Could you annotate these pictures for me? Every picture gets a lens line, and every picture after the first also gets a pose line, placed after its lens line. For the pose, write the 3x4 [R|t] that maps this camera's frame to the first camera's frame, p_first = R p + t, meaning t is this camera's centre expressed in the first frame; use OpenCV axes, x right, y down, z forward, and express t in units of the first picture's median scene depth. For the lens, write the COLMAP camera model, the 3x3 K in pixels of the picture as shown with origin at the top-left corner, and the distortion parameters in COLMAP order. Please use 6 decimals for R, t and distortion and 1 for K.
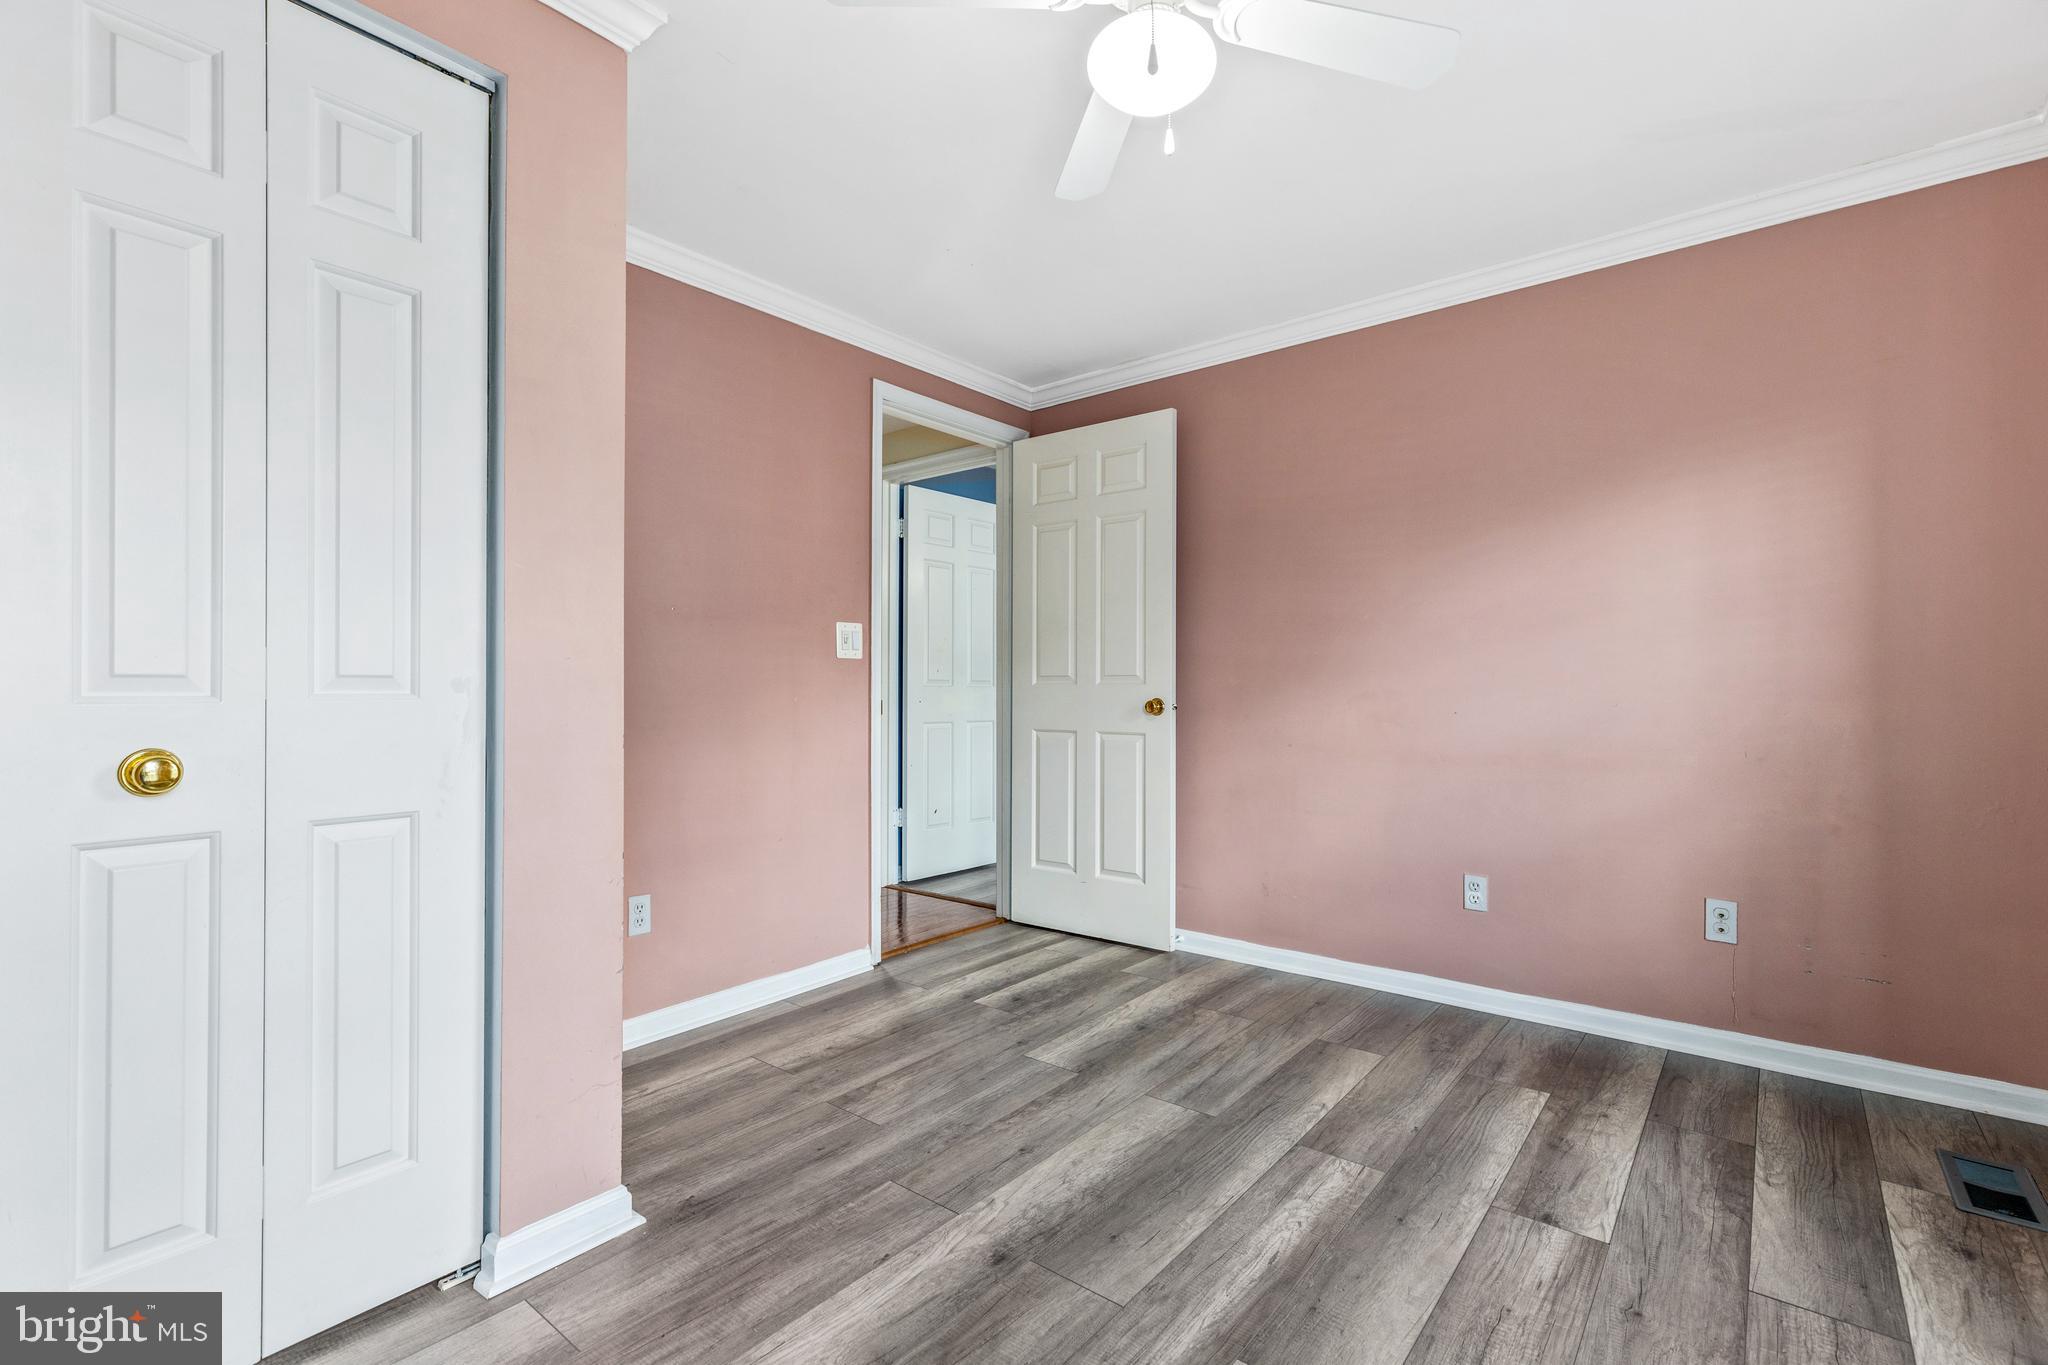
lens RADIAL K [[921.0, 0, 1024.0], [0, 921.0, 688.7], [0, 0, 1]] dist [-0.000125, 0.001456]
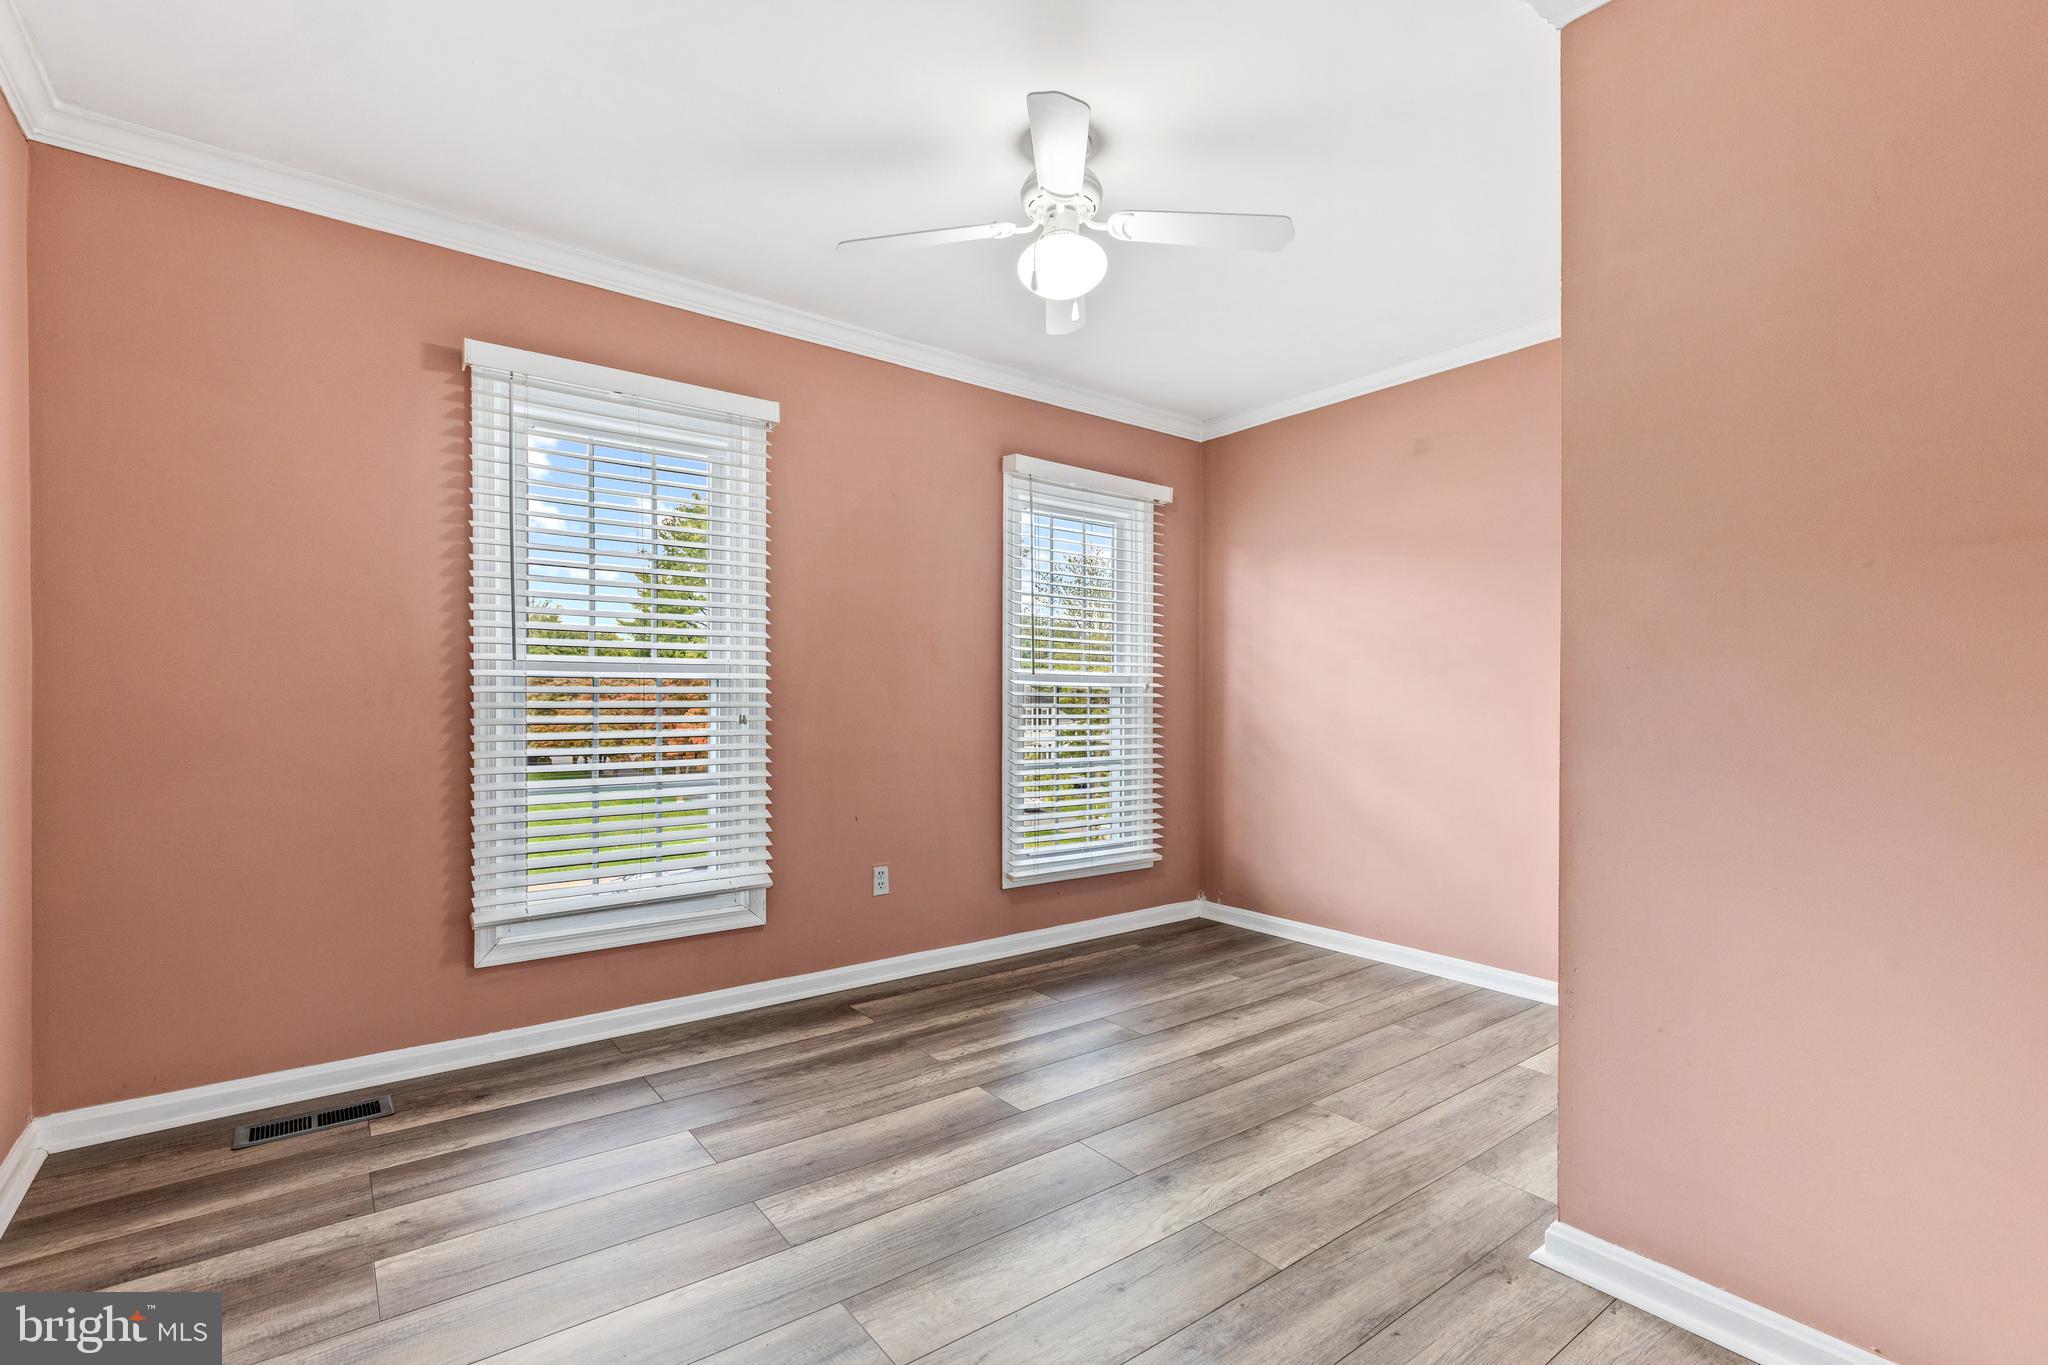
lens RADIAL K [[921.0, 0, 1020.3], [0, 921.0, 689.4], [0, 0, 1]] dist [-0.000125, 0.001456]
pose [[-0.972048, 0.000522, 0.234781, -0.110848], [-0.002897, 0.999895, -0.014219, -0.000885], [-0.234763, -0.014502, -0.971944, 1.920556]]
